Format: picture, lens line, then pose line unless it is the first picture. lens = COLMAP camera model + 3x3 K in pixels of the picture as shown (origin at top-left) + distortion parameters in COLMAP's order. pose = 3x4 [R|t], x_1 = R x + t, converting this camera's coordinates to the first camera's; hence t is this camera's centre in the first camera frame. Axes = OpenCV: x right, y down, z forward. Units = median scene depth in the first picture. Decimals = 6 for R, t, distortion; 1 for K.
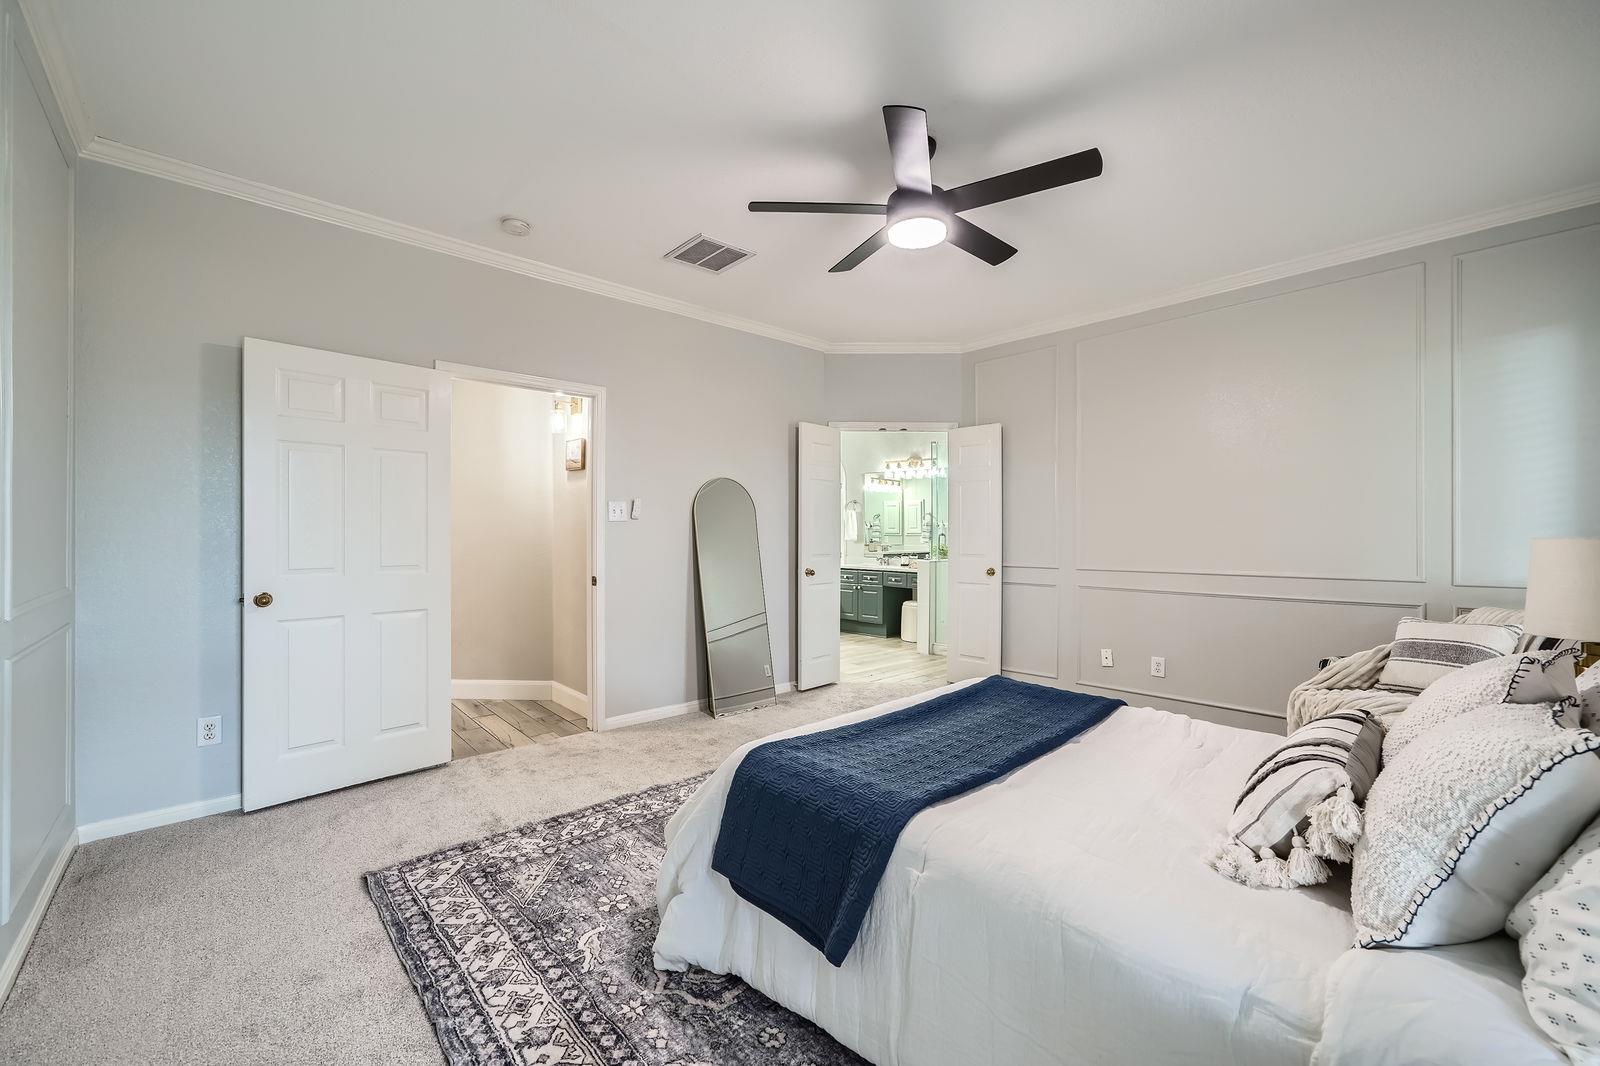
lens RADIAL K [[640.1, 0, 798.8], [0, 640.1, 543.0], [0, 0, 1]] dist [-0.012617, 0.005079]
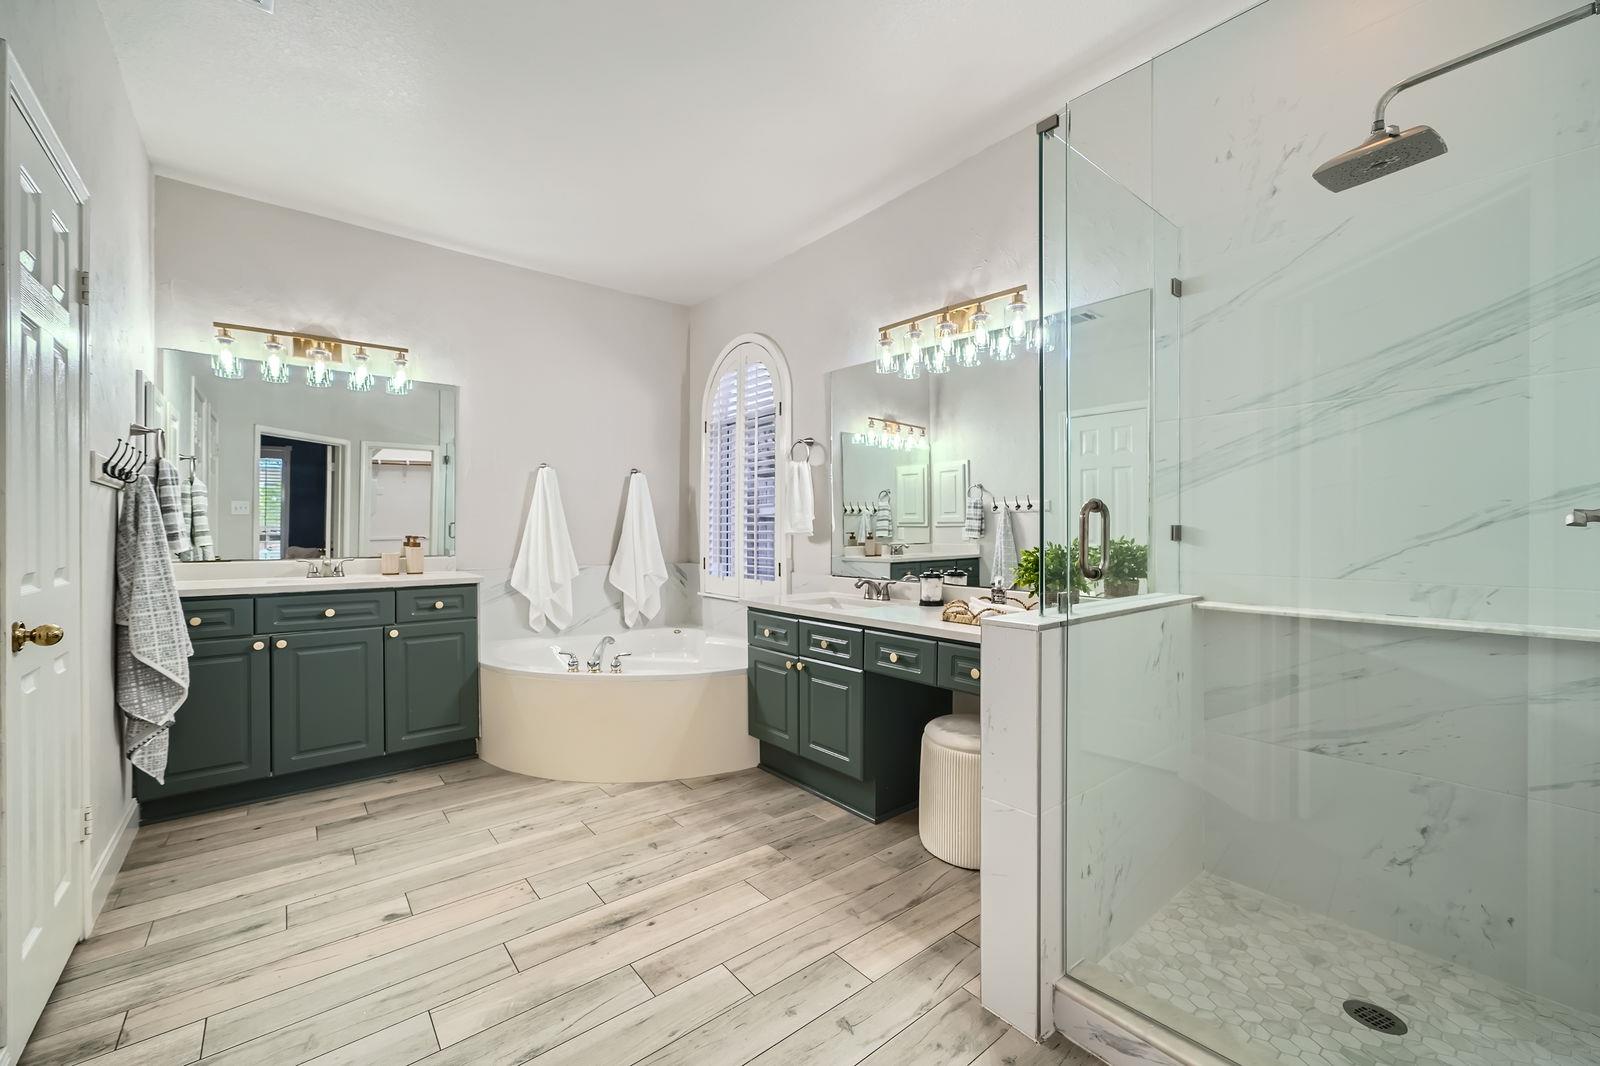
lens RADIAL K [[640.1, 0, 802.6], [0, 640.1, 535.8], [0, 0, 1]] dist [-0.012617, 0.005079]
pose [[0.999127, -0.000524, -0.041763, 0.101374], [0.000363, 0.999993, -0.003846, -0.001976], [0.041765, 0.003828, 0.999120, 0.594509]]
